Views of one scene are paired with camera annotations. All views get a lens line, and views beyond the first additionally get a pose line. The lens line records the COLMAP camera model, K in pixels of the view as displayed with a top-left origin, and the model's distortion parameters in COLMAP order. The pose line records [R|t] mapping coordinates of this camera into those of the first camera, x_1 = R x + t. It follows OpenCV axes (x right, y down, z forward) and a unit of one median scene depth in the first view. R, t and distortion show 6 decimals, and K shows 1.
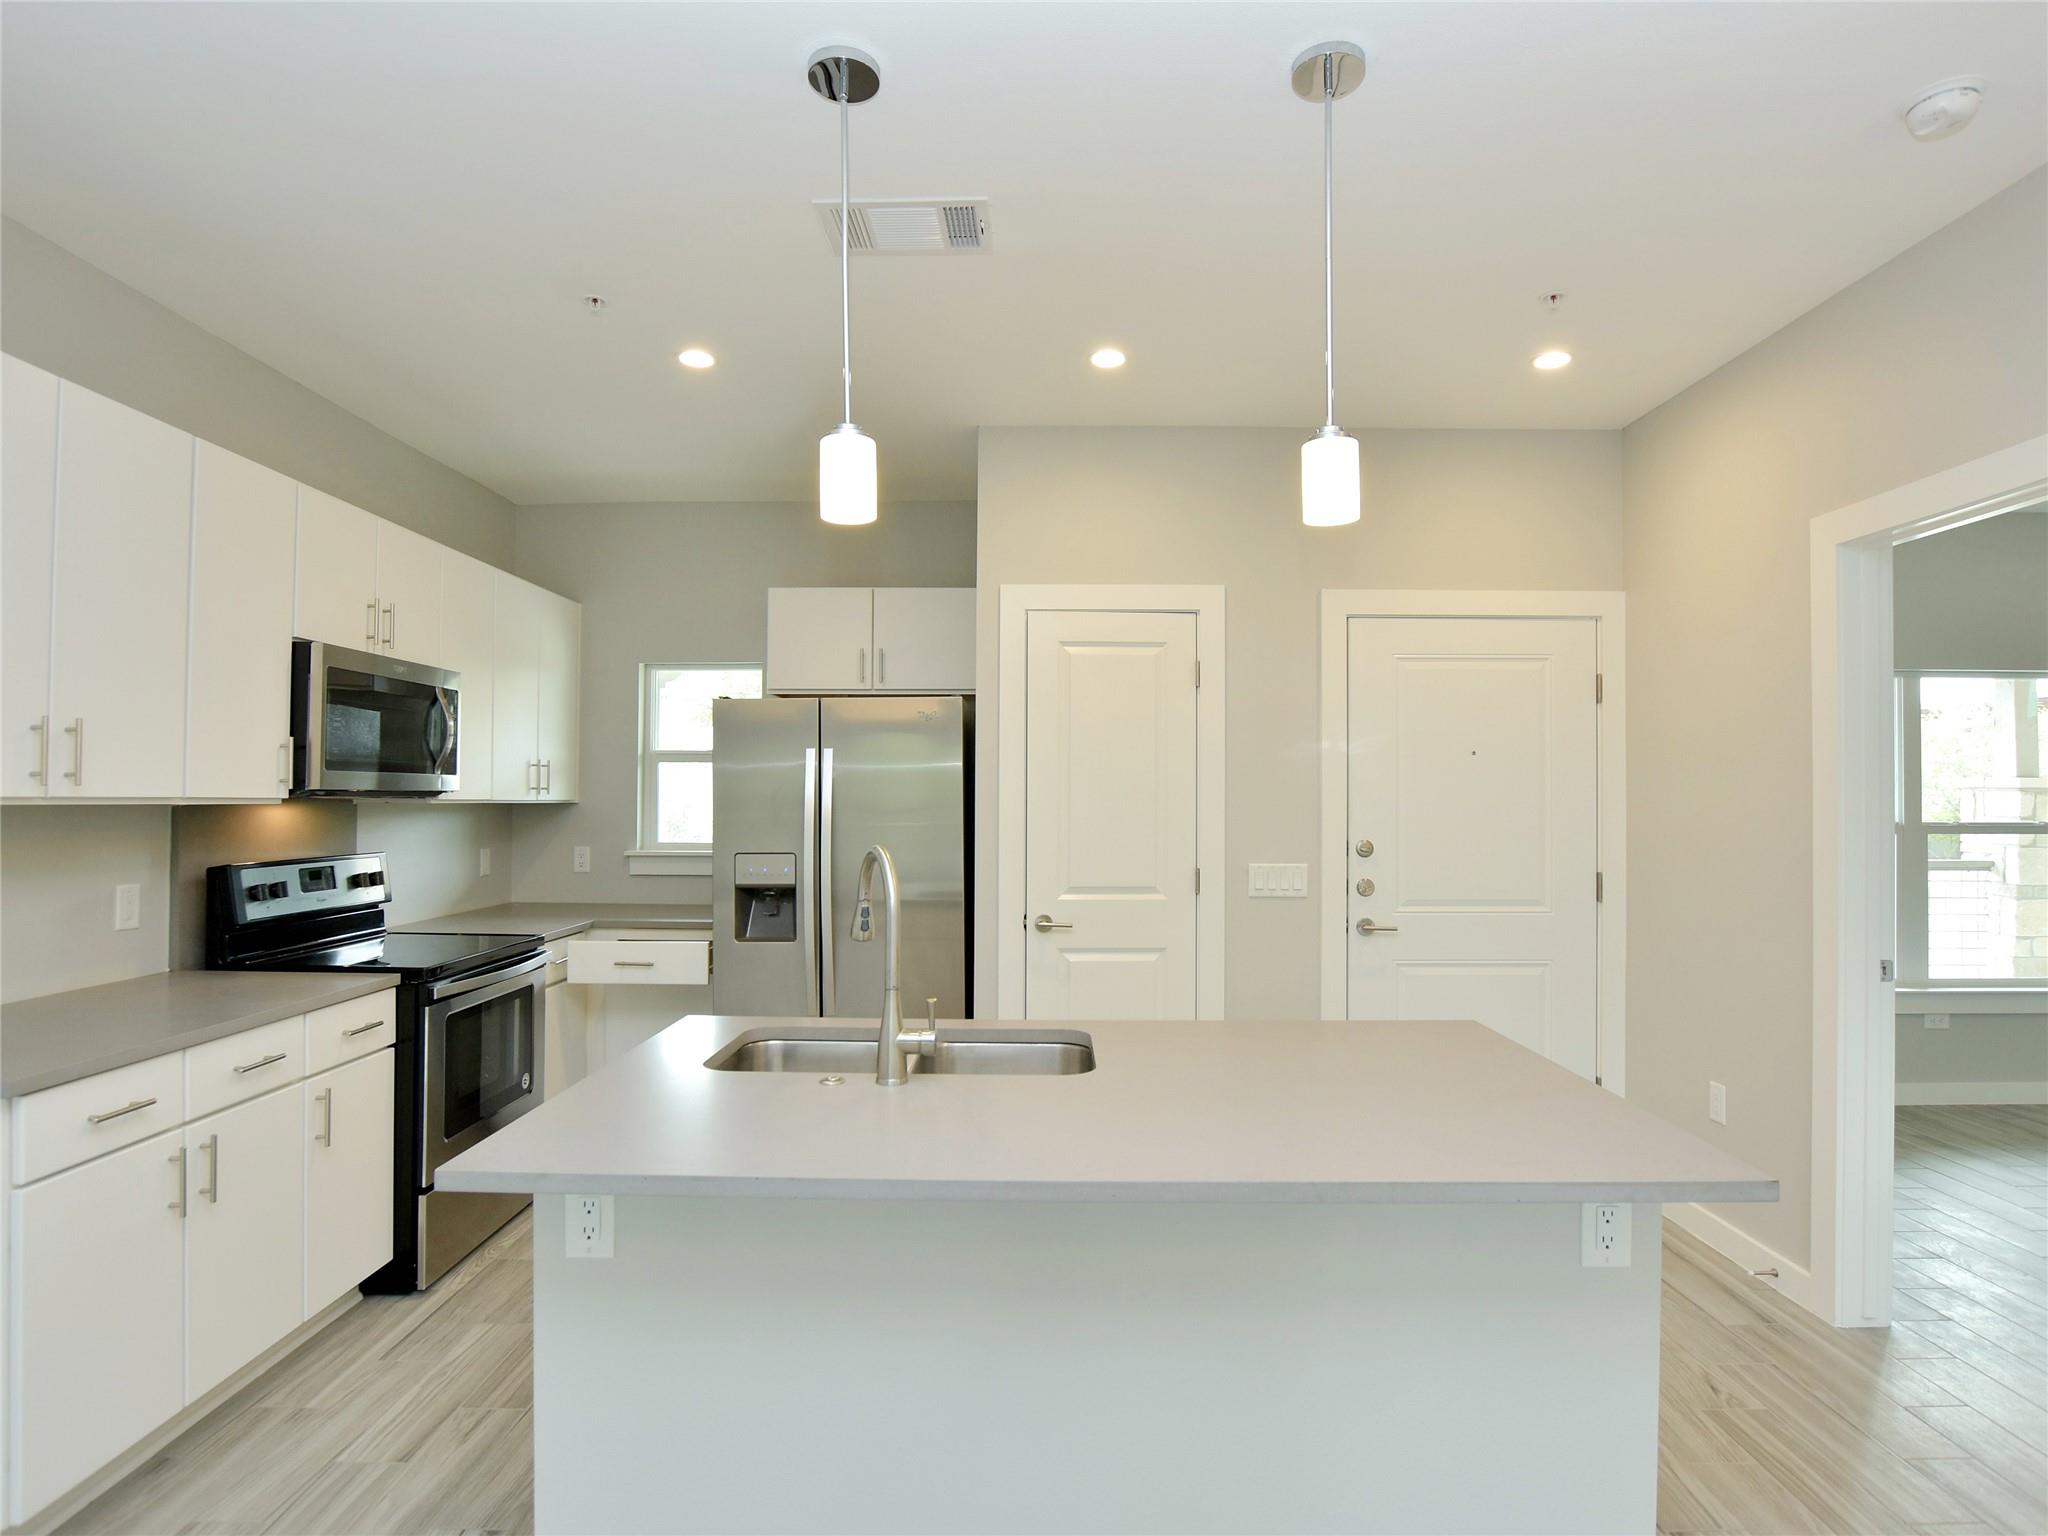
lens RADIAL K [[1105.7, 0, 1036.0], [0, 1105.7, 779.1], [0, 0, 1]] dist [-0.027051, 0.002610]
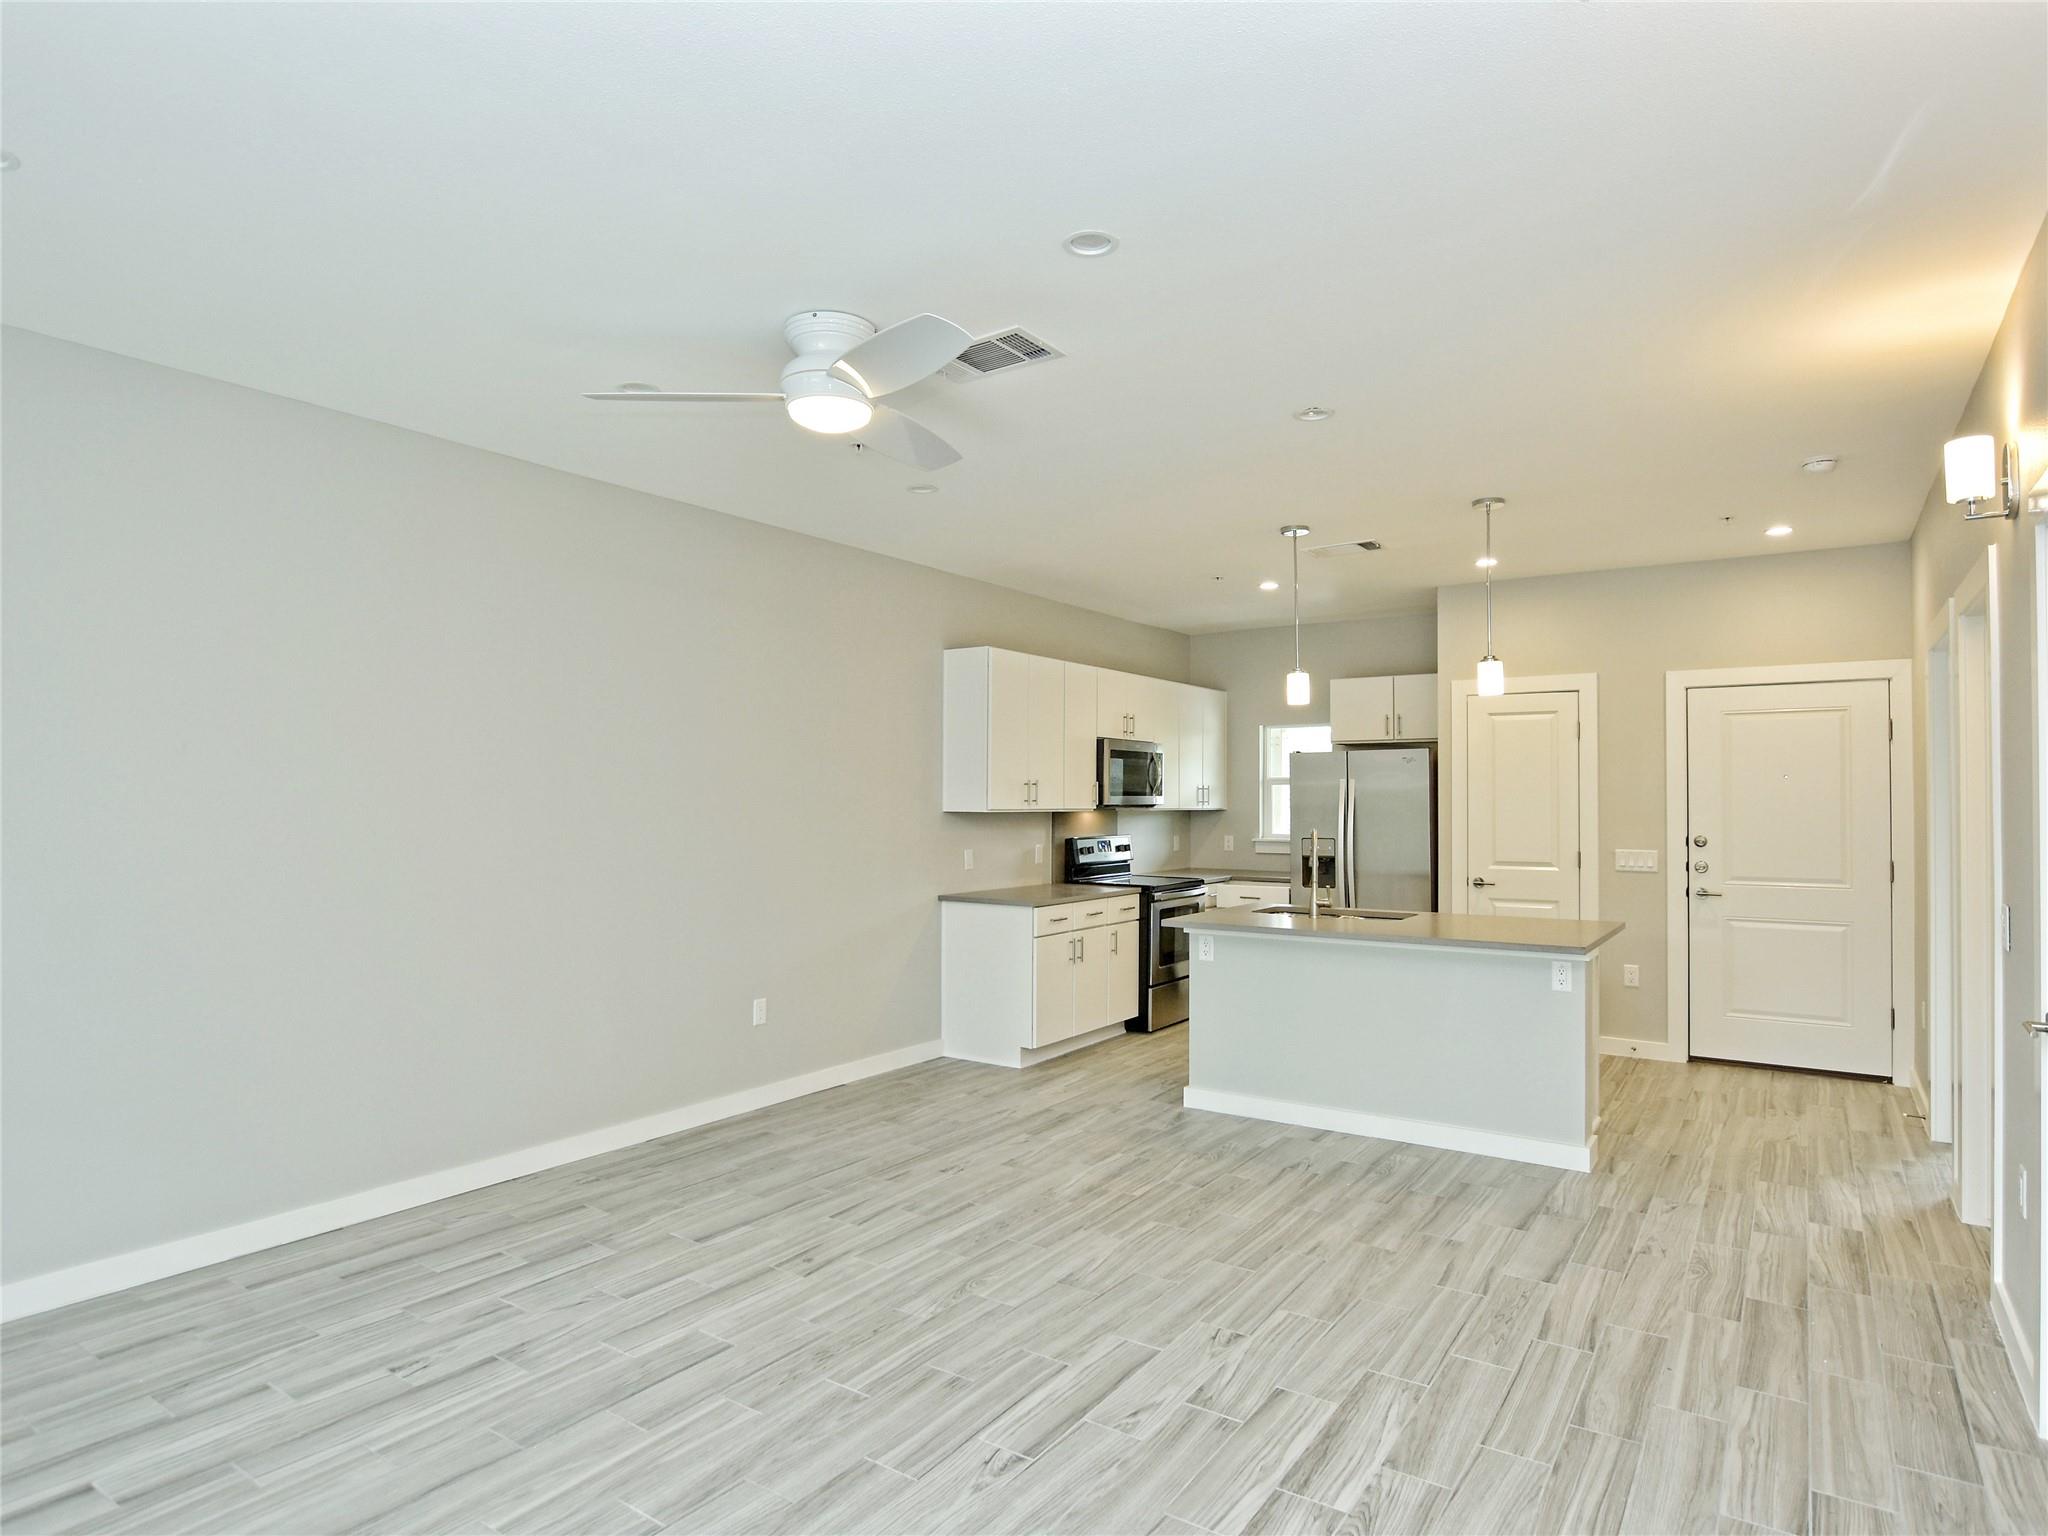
lens RADIAL K [[1165.1, 0, 1033.8], [0, 1165.1, 777.1], [0, 0, 1]] dist [-0.037478, 0.007495]
pose [[0.832480, -0.012616, -0.553912, 0.432565], [0.010407, 0.999920, -0.007134, -0.024379], [0.553957, 0.000174, 0.832545, -0.856691]]
